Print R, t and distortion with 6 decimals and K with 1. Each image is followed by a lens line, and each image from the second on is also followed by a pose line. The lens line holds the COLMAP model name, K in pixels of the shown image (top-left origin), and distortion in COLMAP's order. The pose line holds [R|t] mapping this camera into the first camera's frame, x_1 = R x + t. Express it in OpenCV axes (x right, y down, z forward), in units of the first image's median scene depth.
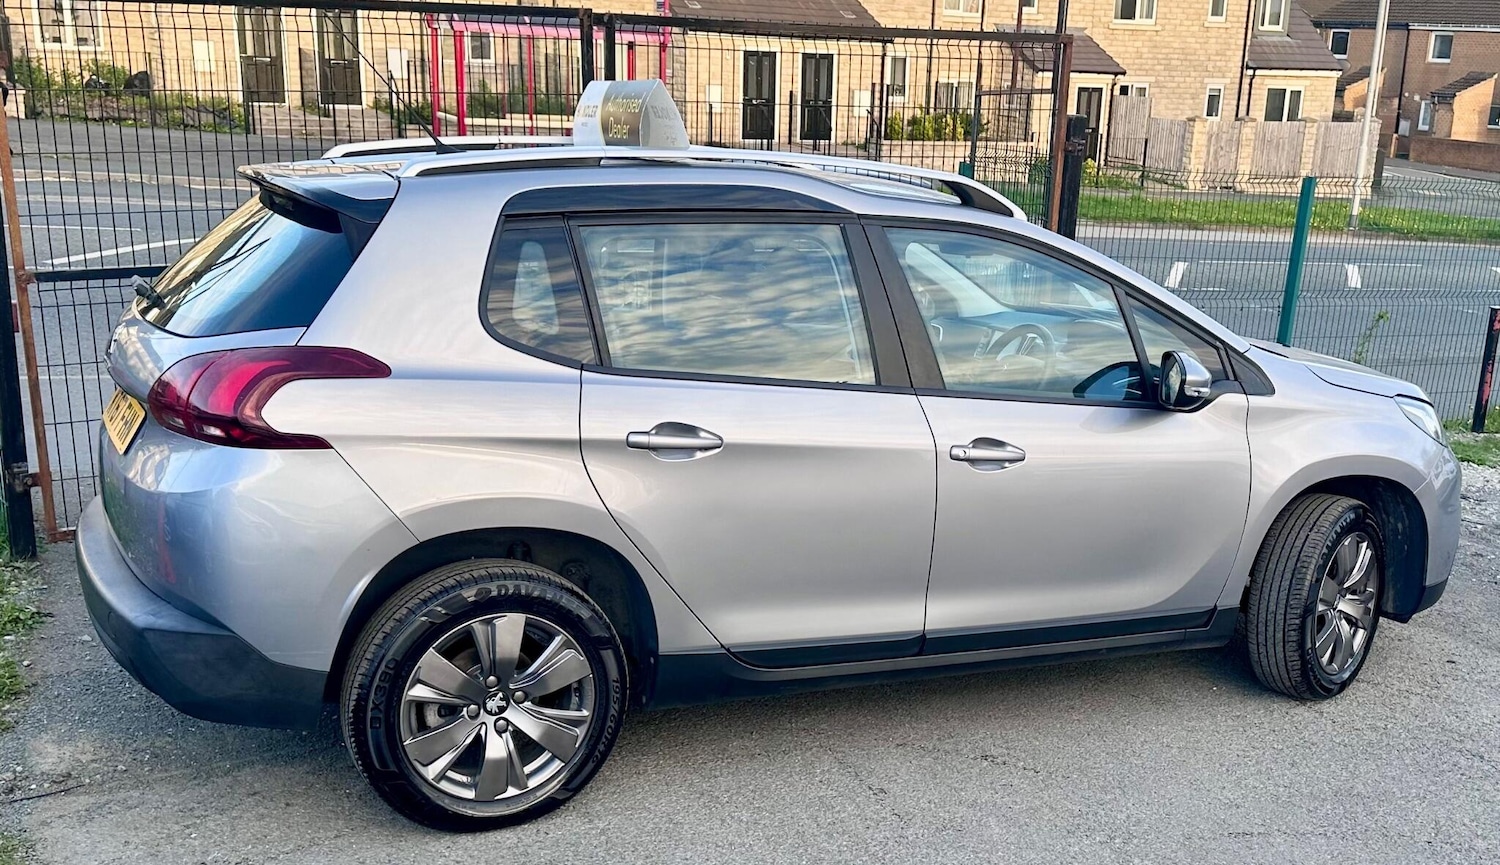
lens RADIAL K [[1596.6, 0, 861.1], [0, 1596.6, 507.2], [0, 0, 1]] dist [0.172997, -0.350115]
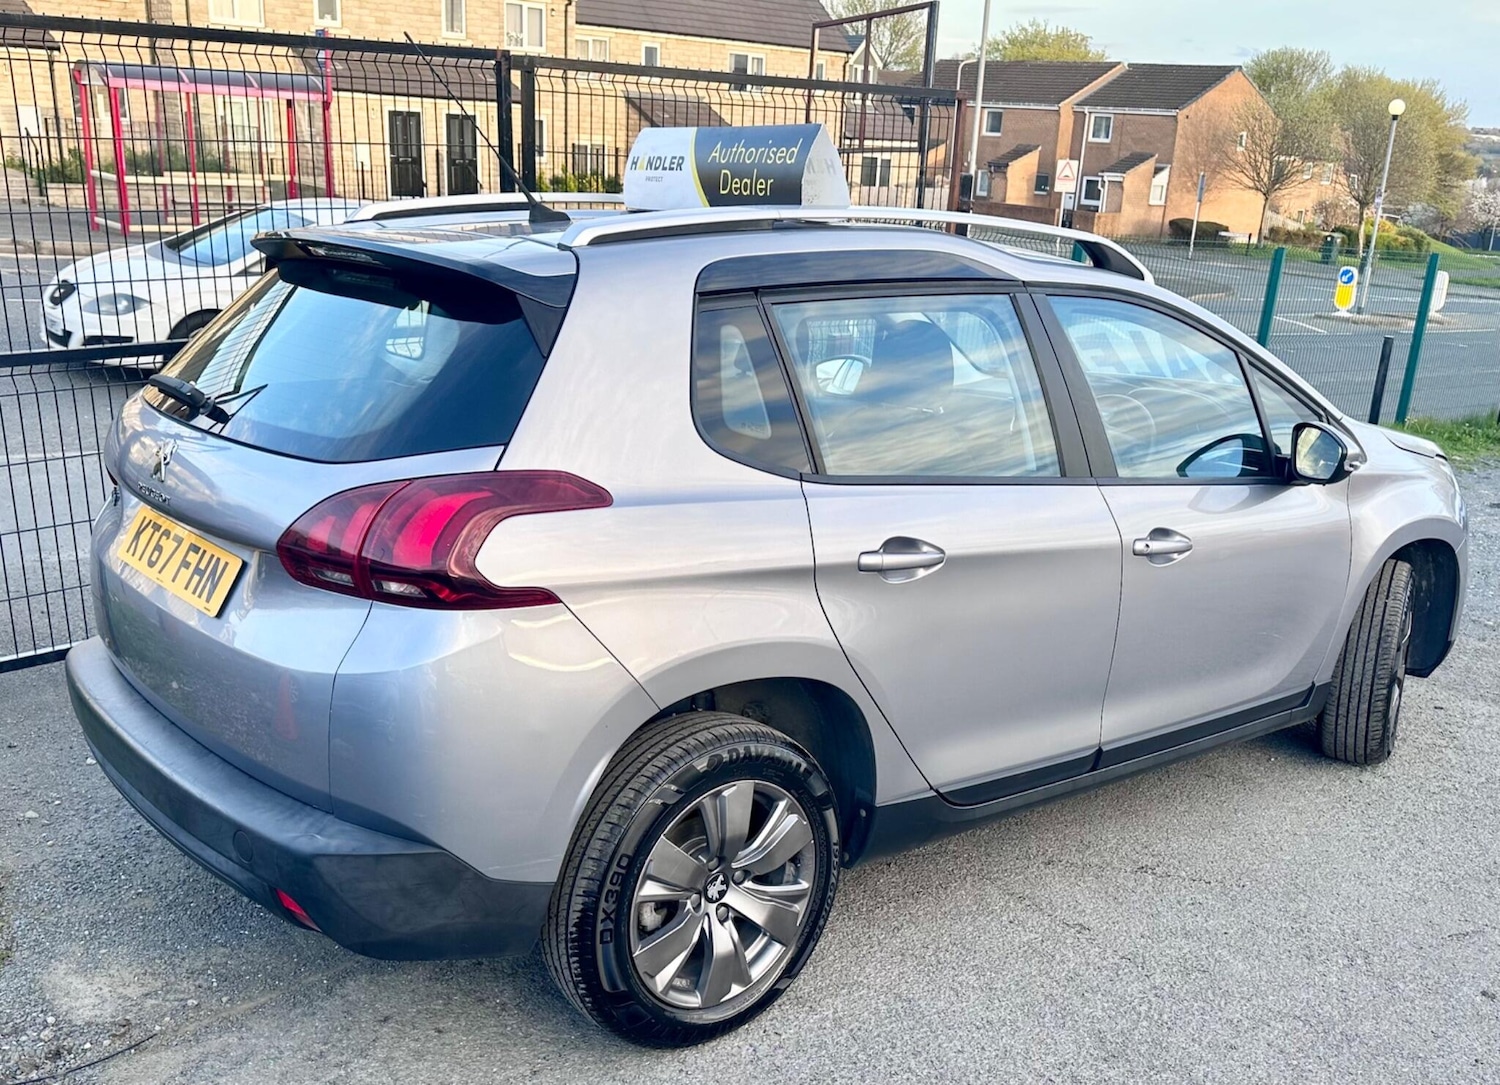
lens RADIAL K [[1410.5, 0, 808.3], [0, 1410.5, 607.0], [0, 0, 1]] dist [0.179754, -0.345116]
pose [[0.973653, -0.061452, 0.219596, -0.324423], [0.049843, 0.997070, 0.058029, -0.060947], [-0.222519, -0.045554, 0.973864, 0.279119]]
